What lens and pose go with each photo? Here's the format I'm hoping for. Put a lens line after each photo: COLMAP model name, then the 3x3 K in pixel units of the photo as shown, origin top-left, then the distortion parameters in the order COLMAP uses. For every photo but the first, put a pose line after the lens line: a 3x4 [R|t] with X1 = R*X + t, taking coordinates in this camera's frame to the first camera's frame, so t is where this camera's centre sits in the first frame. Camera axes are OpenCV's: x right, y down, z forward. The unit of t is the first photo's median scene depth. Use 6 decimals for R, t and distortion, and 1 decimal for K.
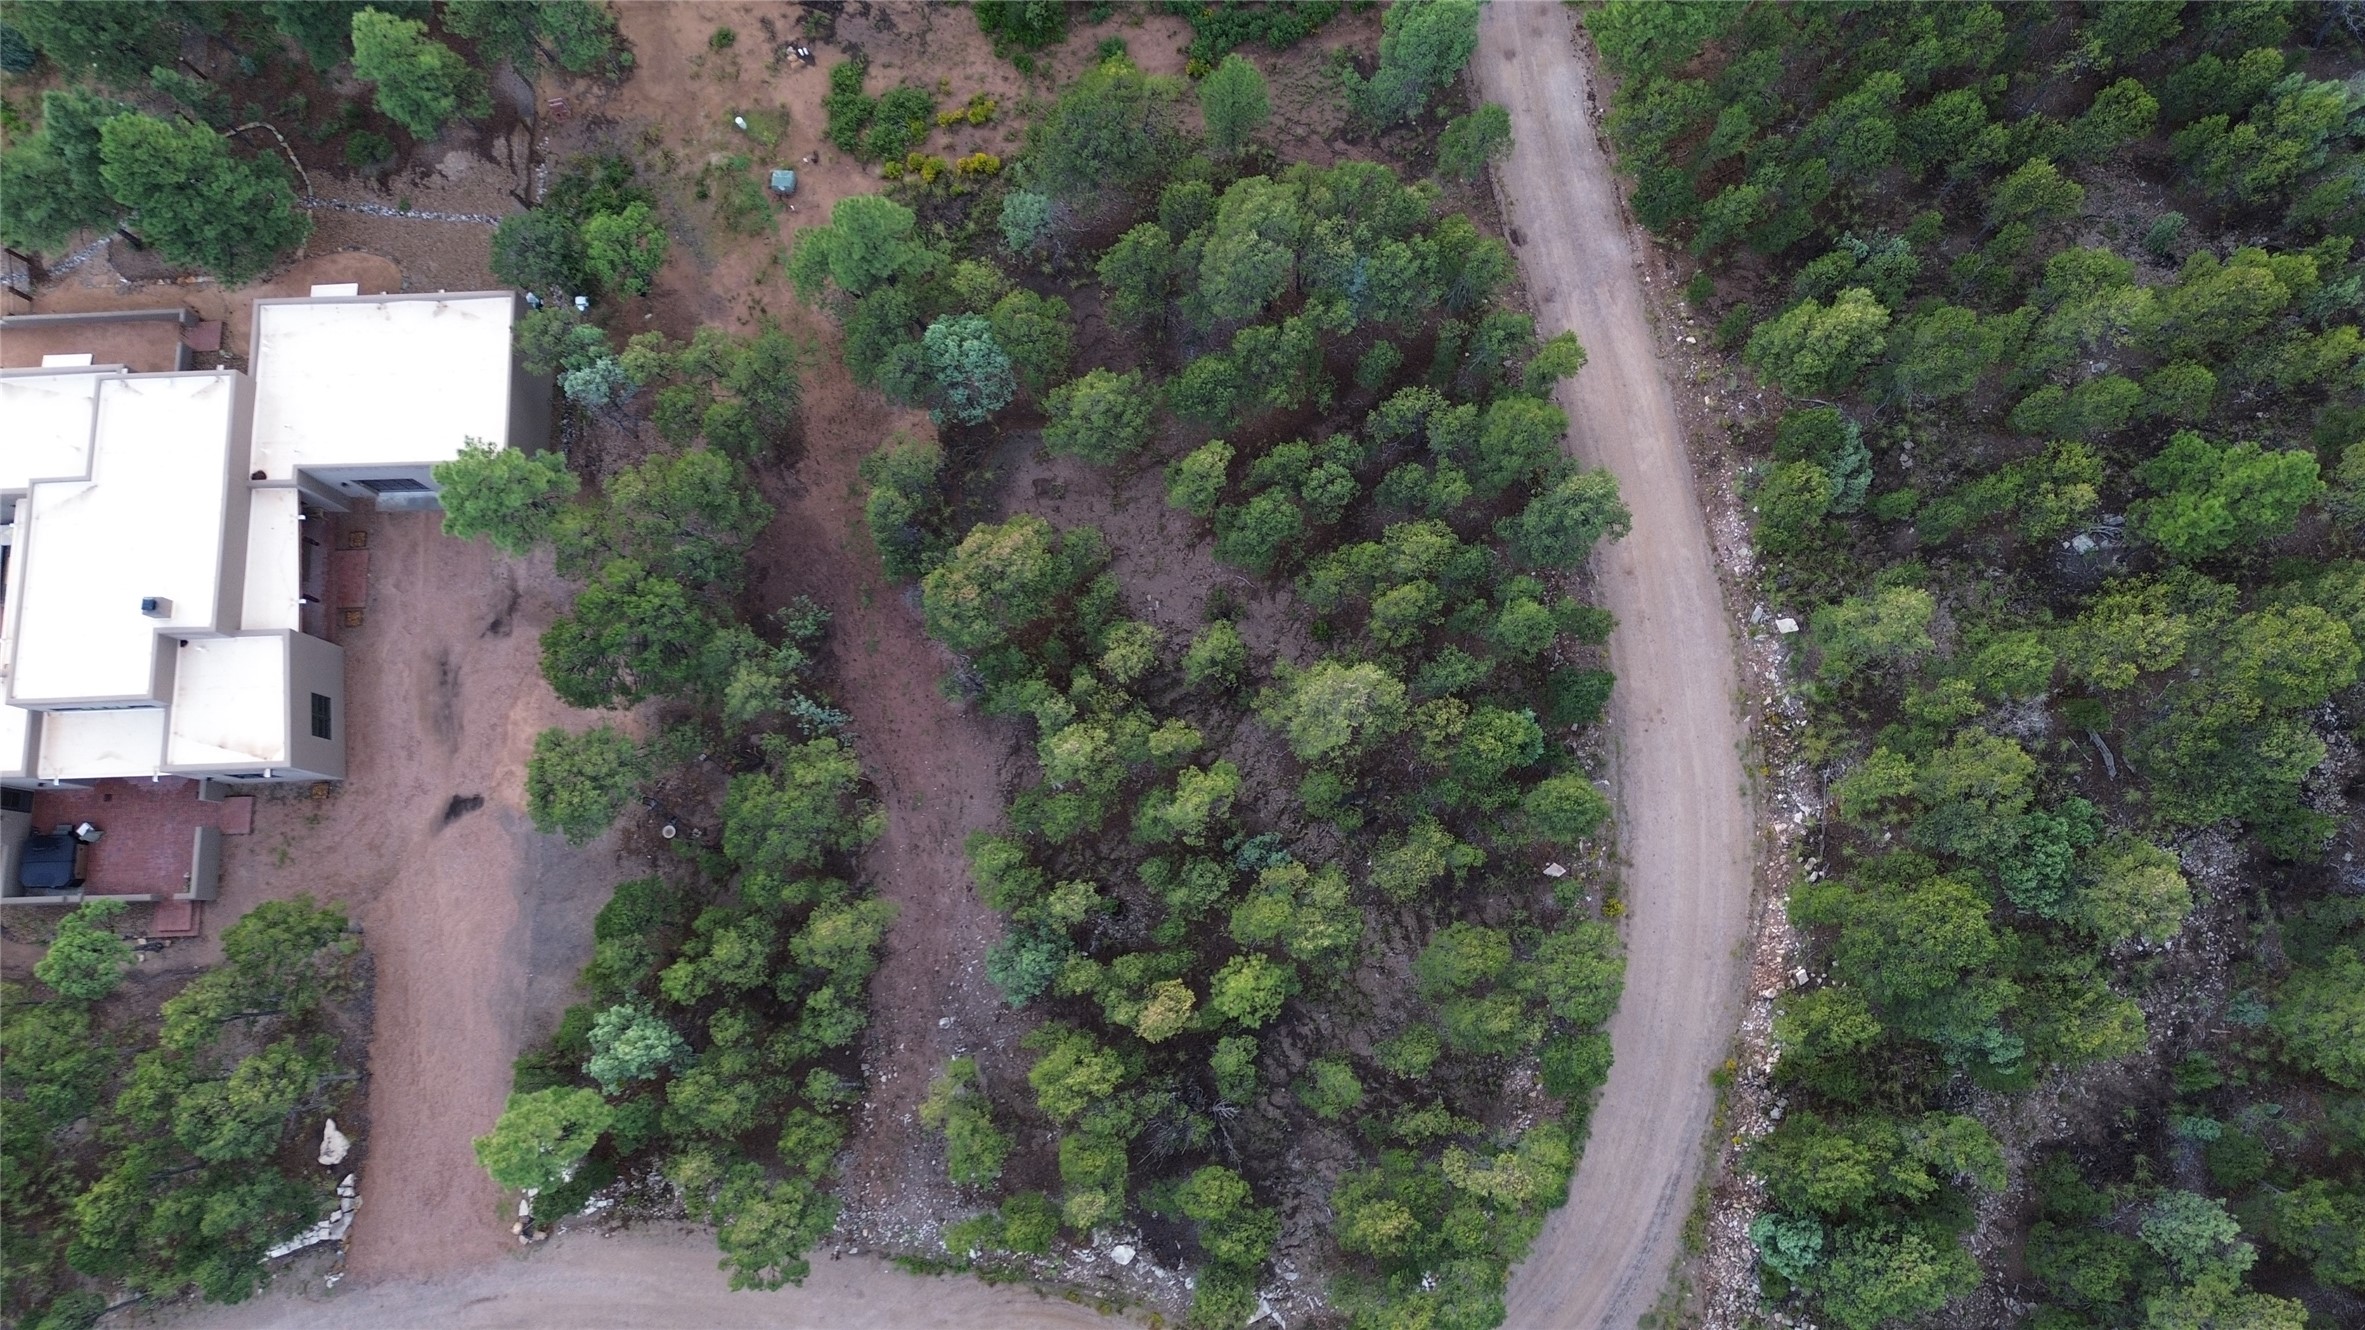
lens RADIAL K [[1662.8, 0, 1180.1], [0, 1662.8, 657.6], [0, 0, 1]] dist [0.072290, -0.069861]
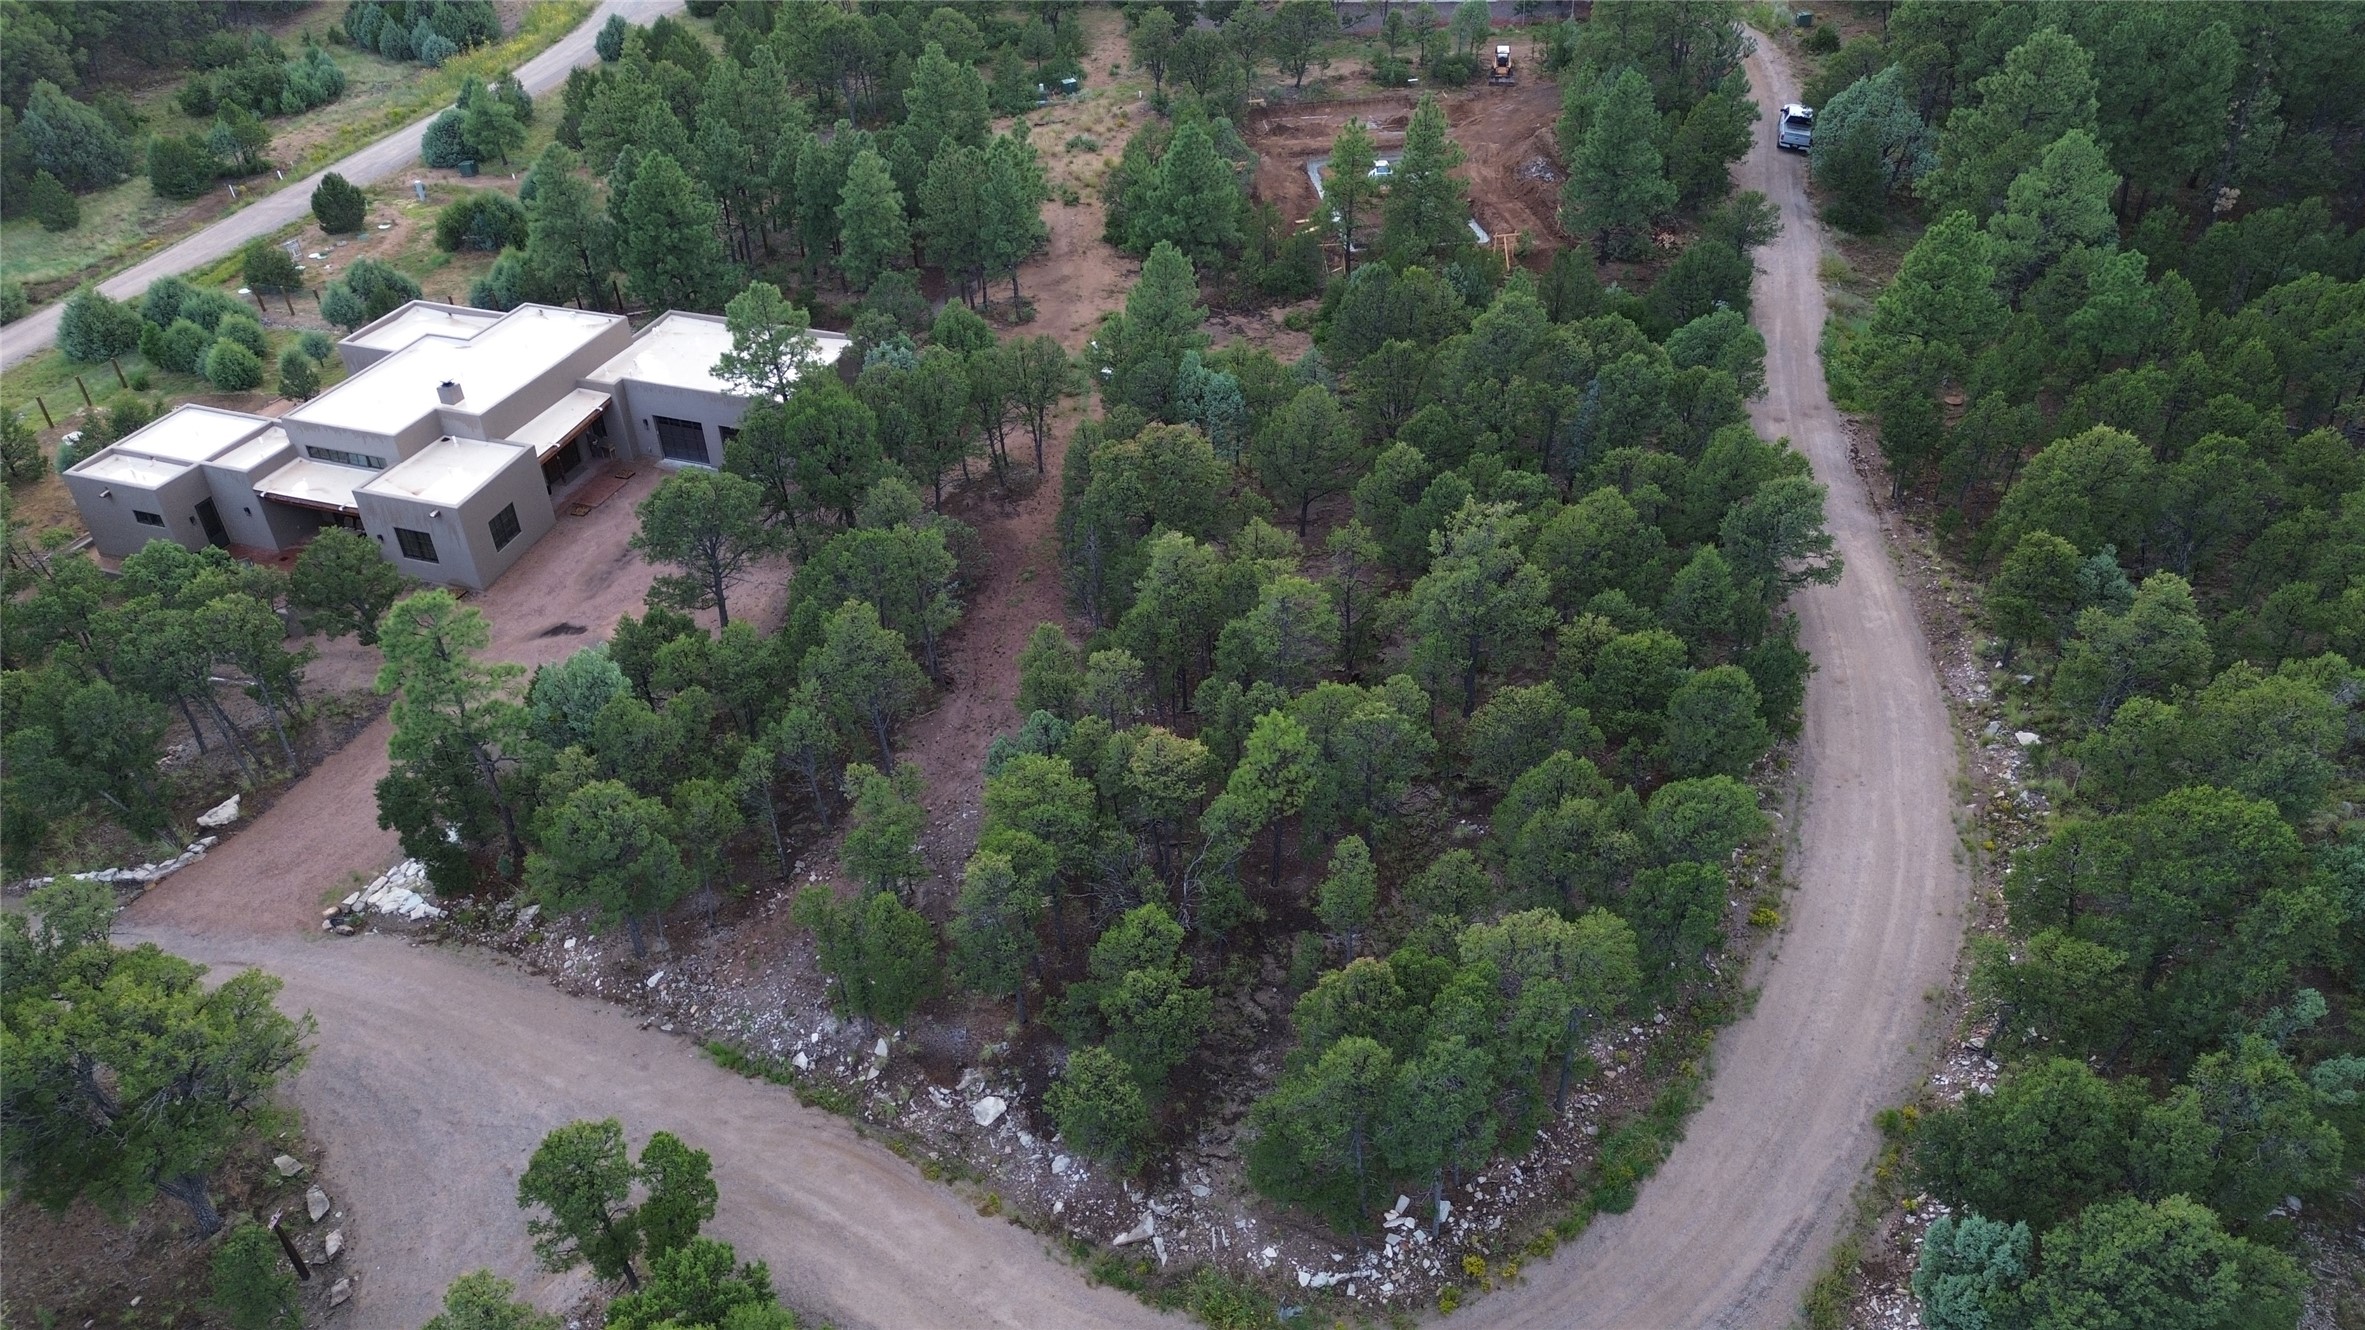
lens RADIAL K [[1662.8, 0, 1180.1], [0, 1662.8, 657.6], [0, 0, 1]] dist [0.072290, -0.069861]
pose [[0.934510, 0.223718, -0.276843, 0.195397], [-0.352375, 0.691262, -0.630864, 0.641480], [0.050235, 0.687101, 0.724823, 0.354326]]
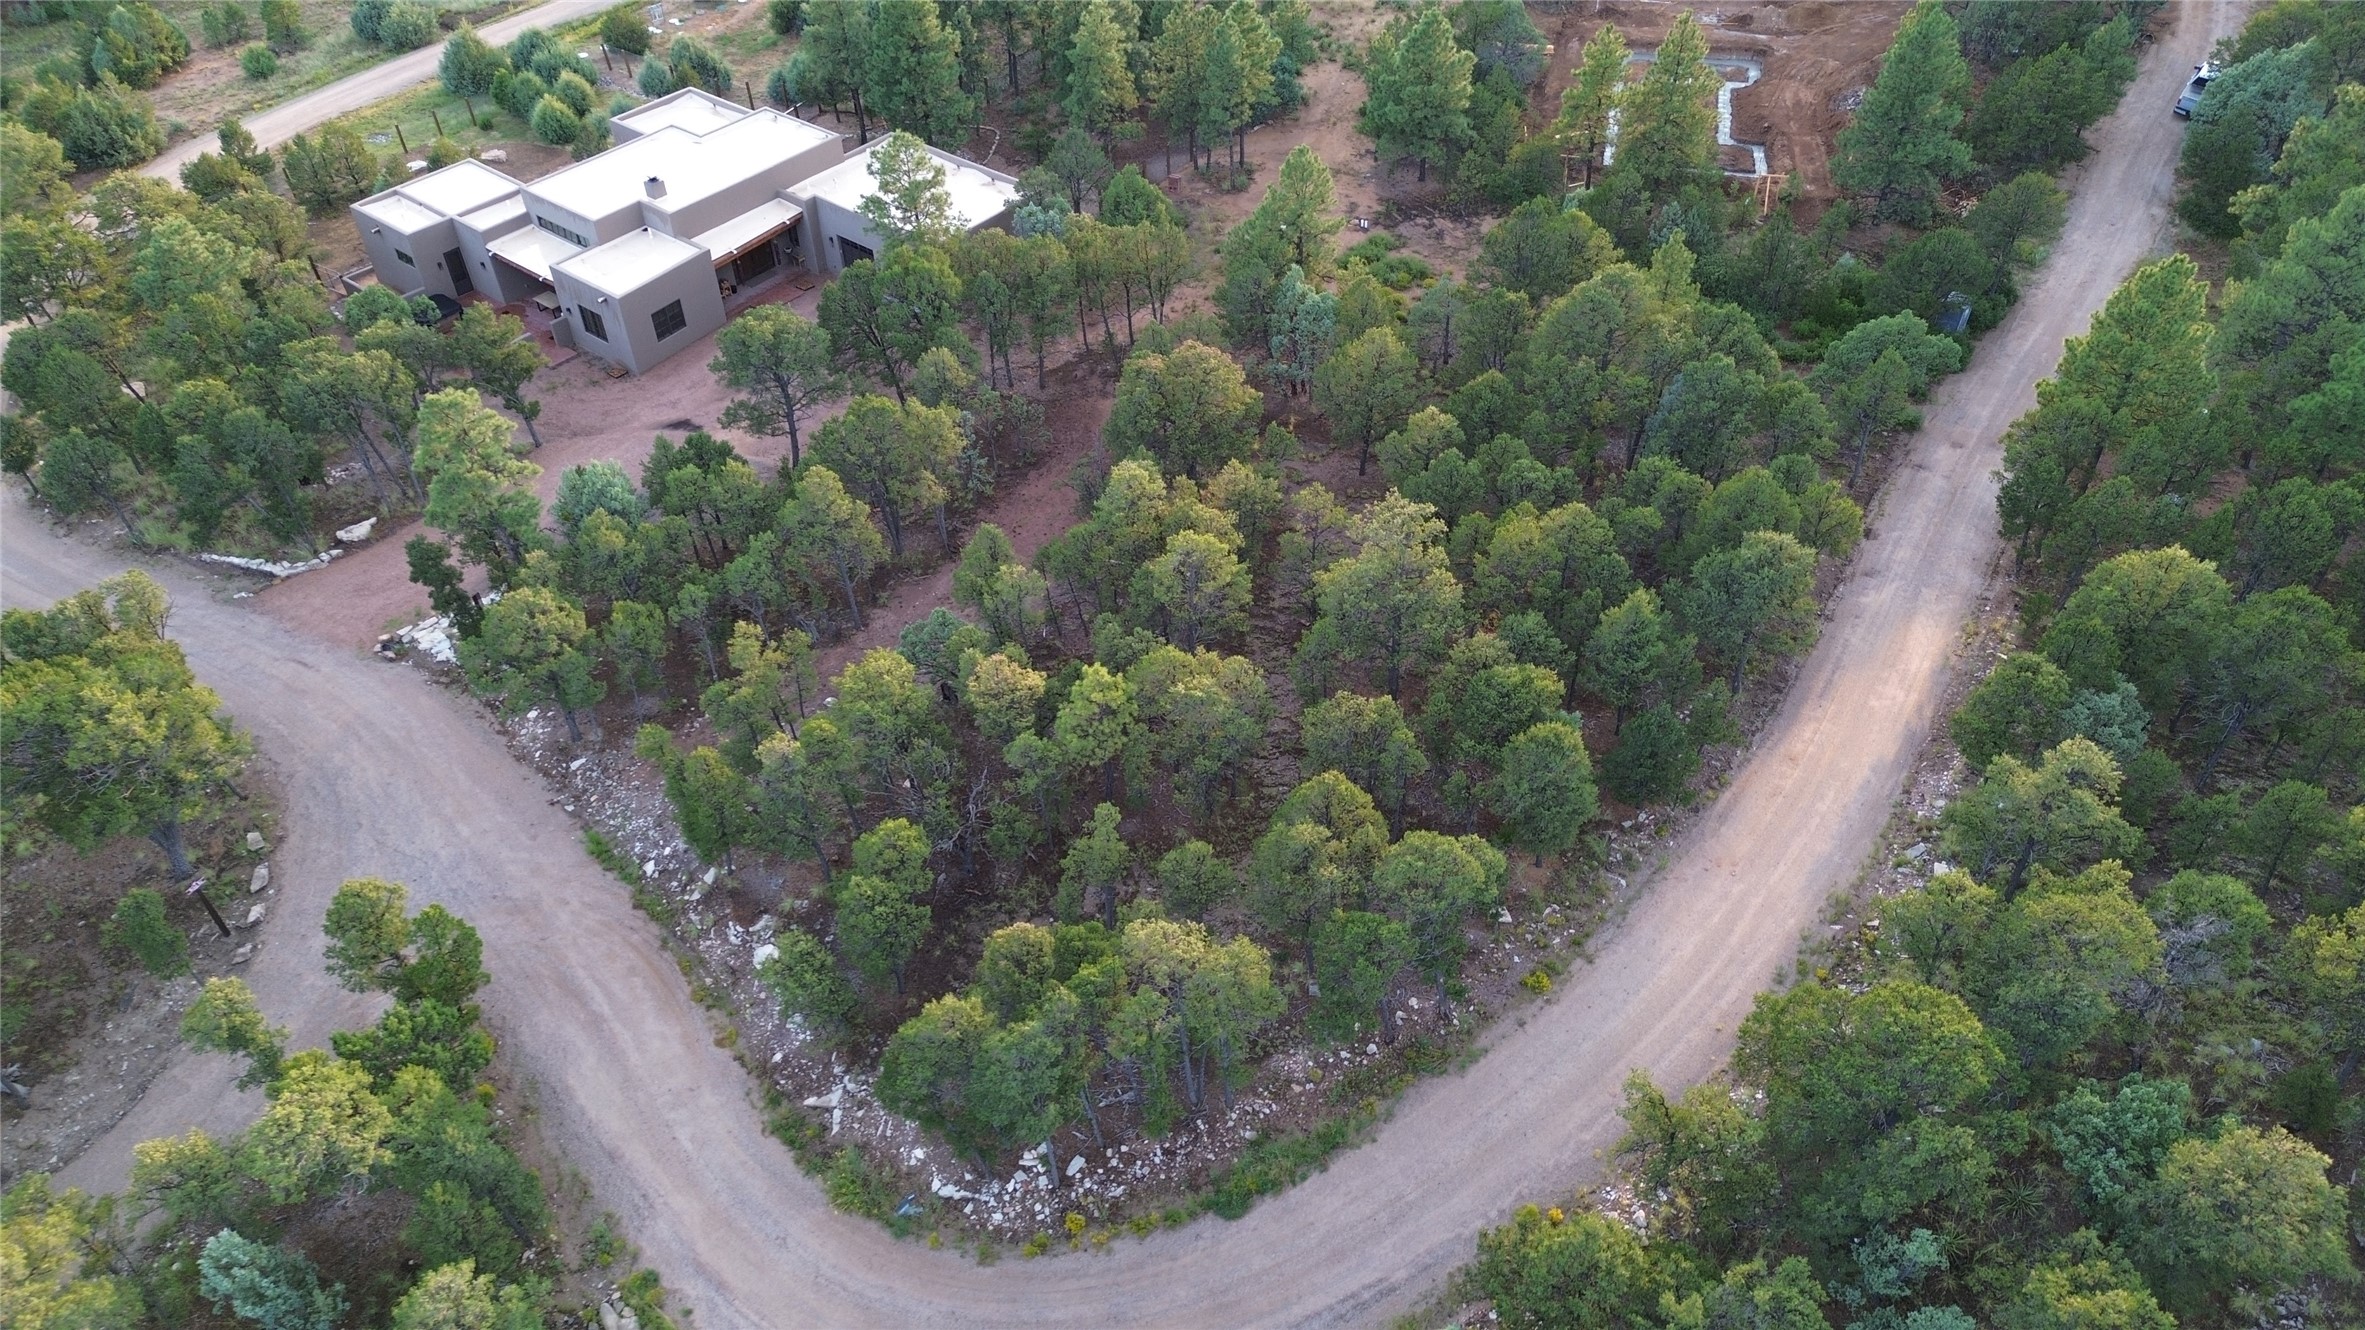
lens RADIAL K [[1663.2, 0, 1179.5], [0, 1663.2, 656.2], [0, 0, 1]] dist [0.067548, -0.061802]
pose [[0.758490, 0.453613, -0.467896, 0.419851], [-0.642057, 0.643116, -0.417331, 0.468104], [0.111605, 0.616958, 0.779043, 0.315508]]
